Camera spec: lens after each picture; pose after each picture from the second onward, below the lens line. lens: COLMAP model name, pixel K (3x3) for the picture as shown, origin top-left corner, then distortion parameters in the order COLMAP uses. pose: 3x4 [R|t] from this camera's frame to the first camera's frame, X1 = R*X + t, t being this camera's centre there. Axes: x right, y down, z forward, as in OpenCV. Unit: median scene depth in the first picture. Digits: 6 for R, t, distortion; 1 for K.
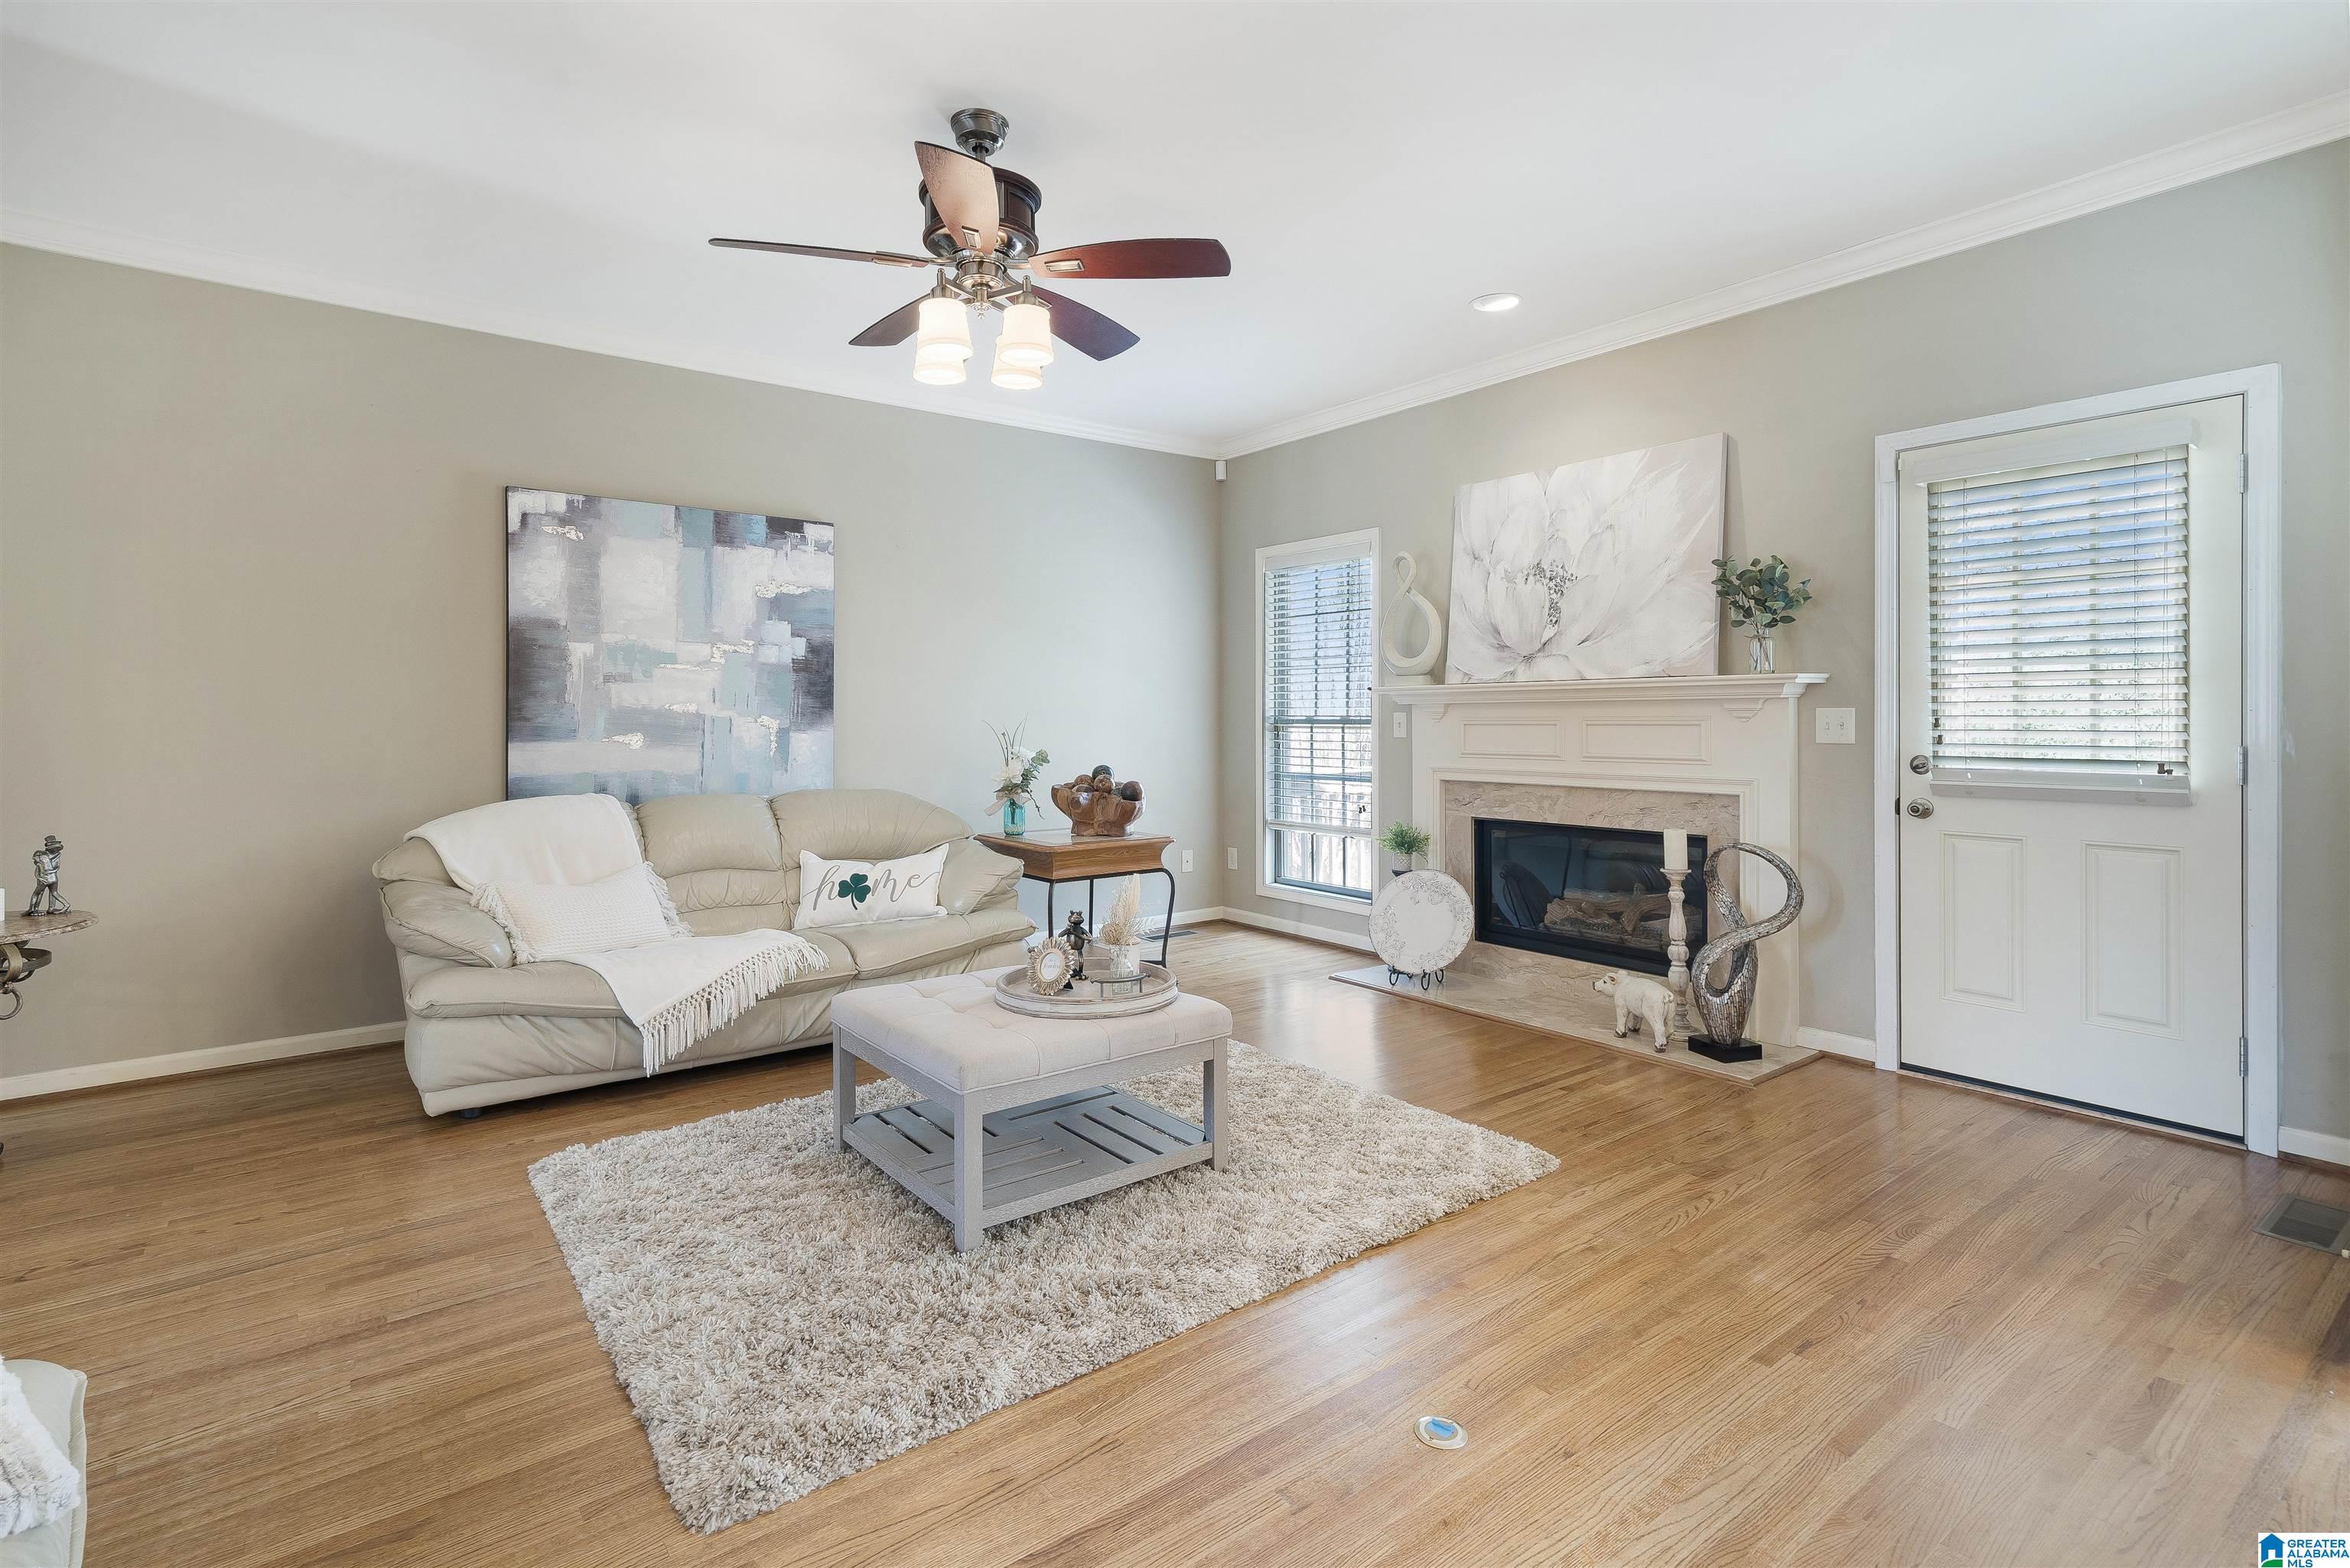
lens RADIAL K [[1078.1, 0, 954.5], [0, 1078.1, 770.9], [0, 0, 1]] dist [0.015498, 0.000407]
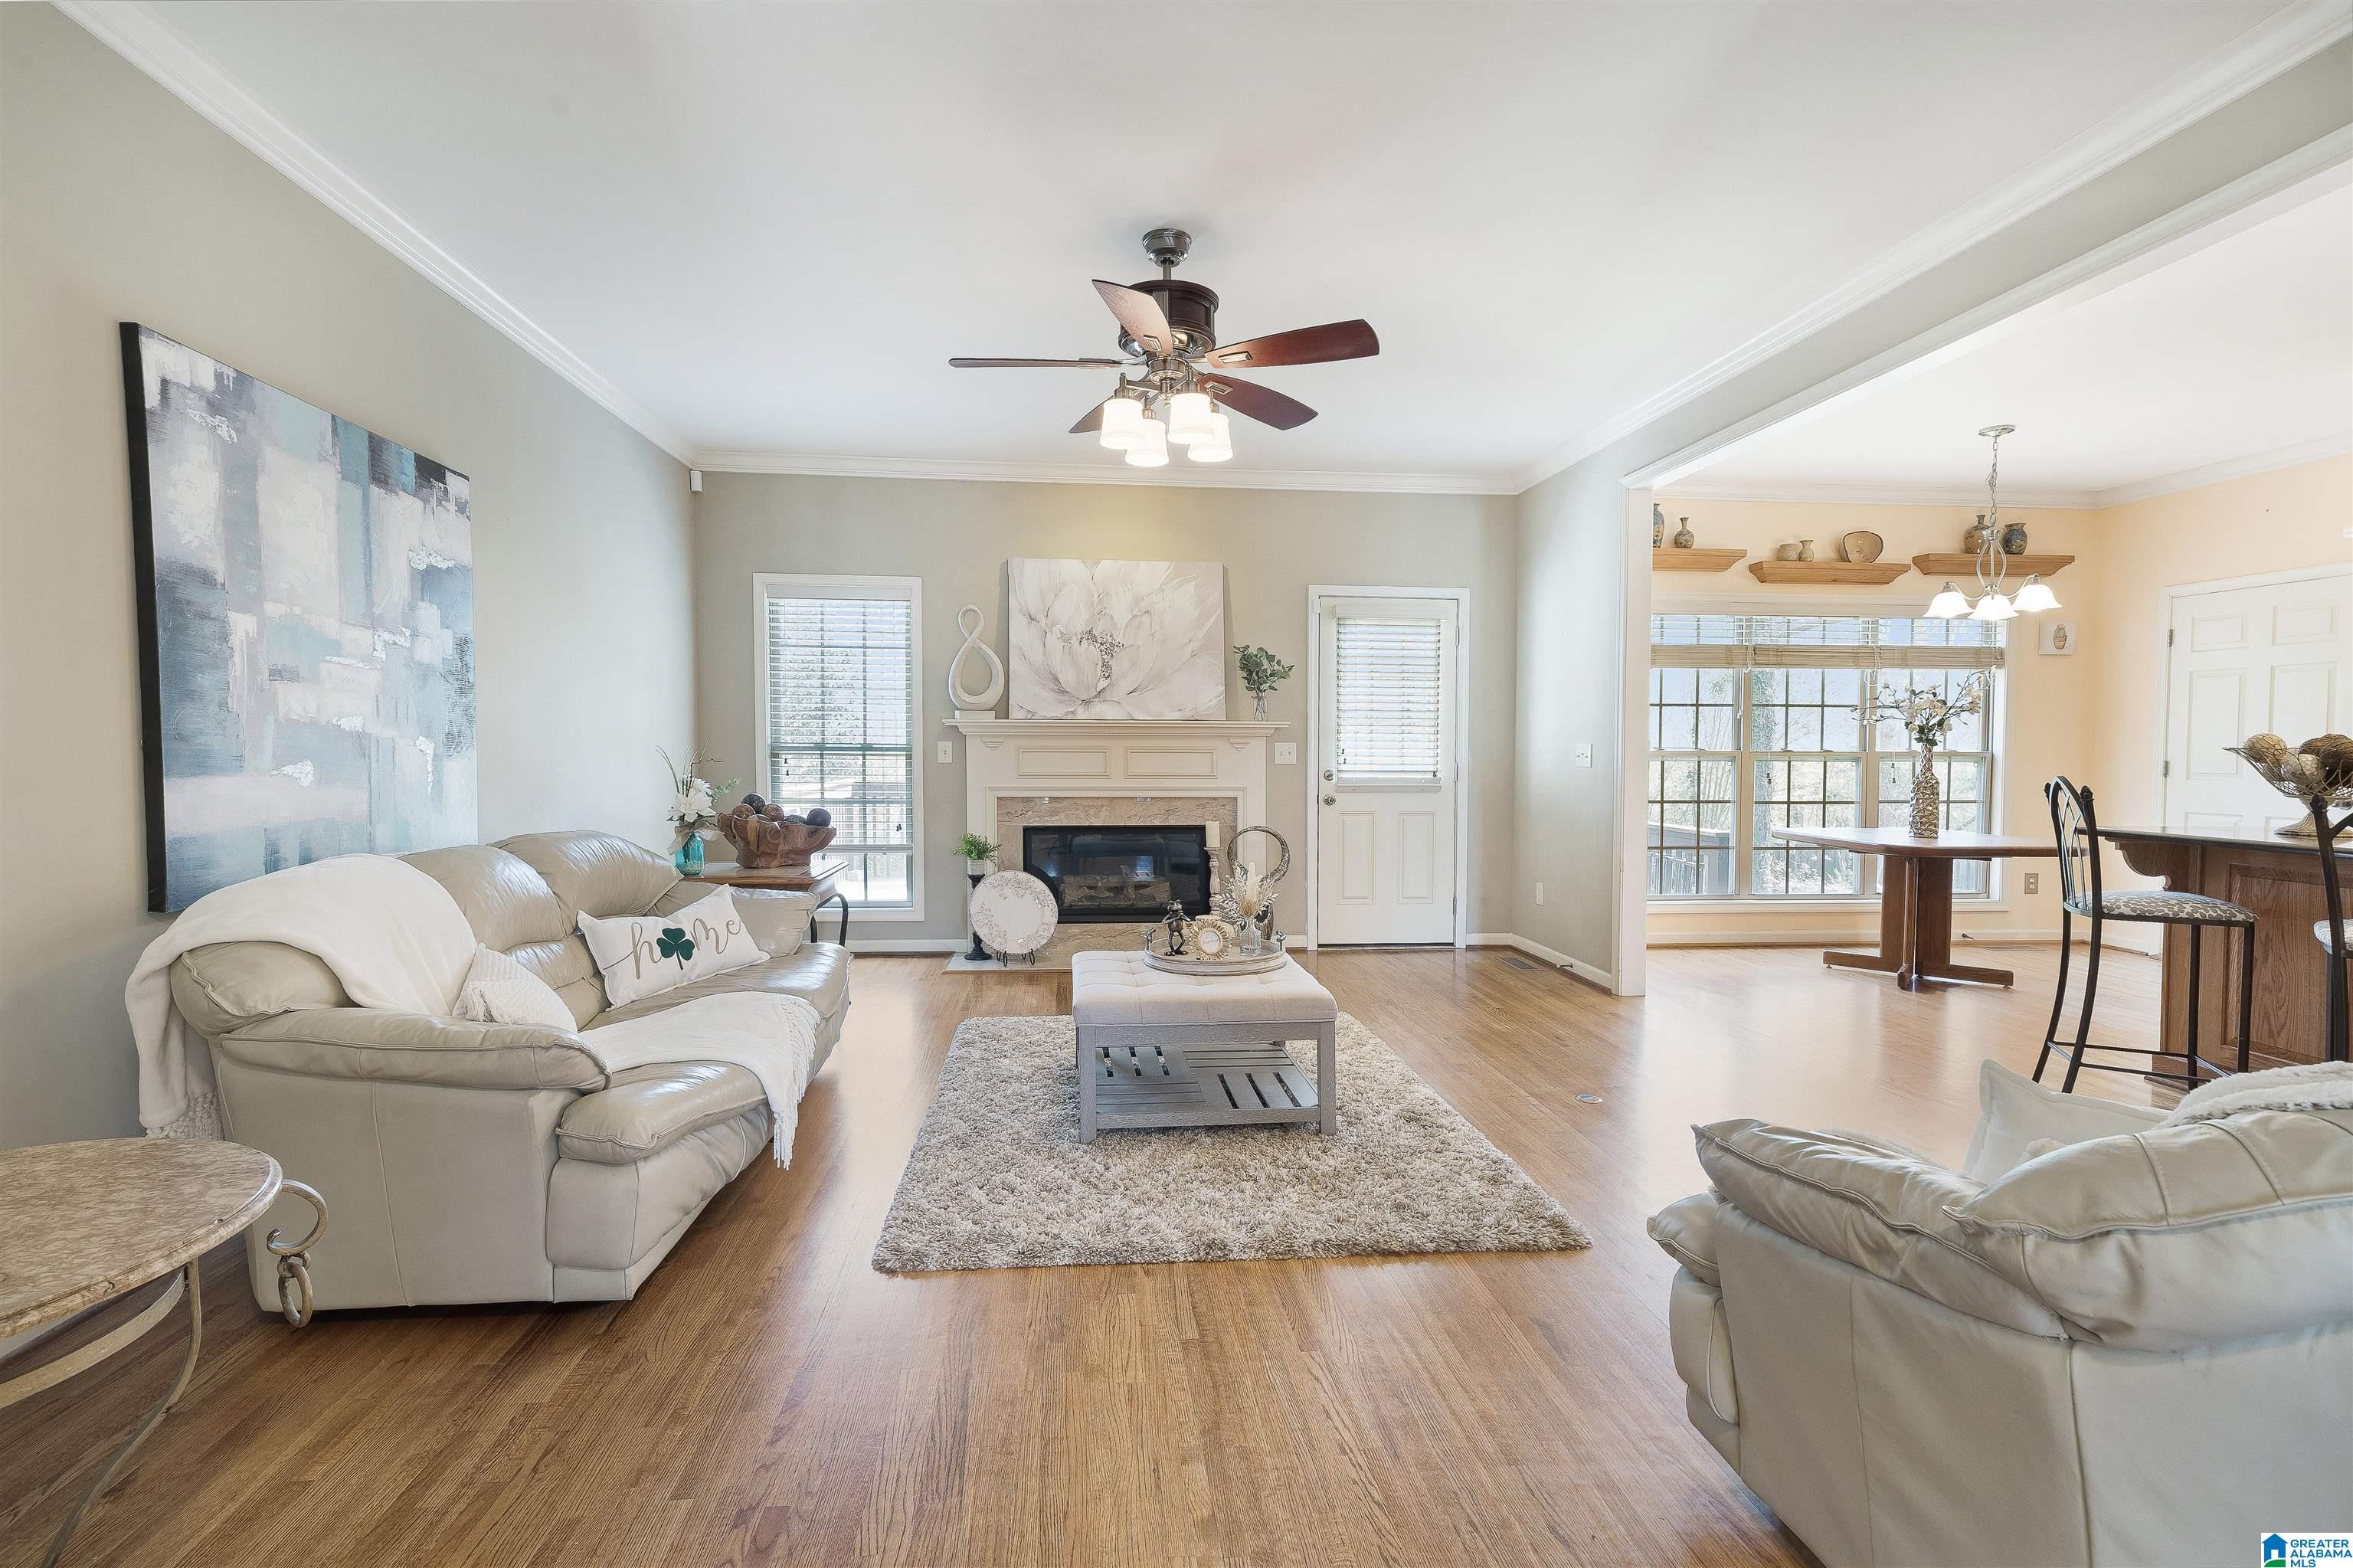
lens RADIAL K [[1078.4, 0, 1217.2], [0, 1078.4, 843.9], [0, 0, 1]] dist [0.014890, 0.000424]
pose [[0.511770, -0.071071, 0.856178, -0.568027], [0.035144, 0.997470, 0.061793, -0.006886], [-0.858403, -0.001534, 0.512973, 0.196346]]
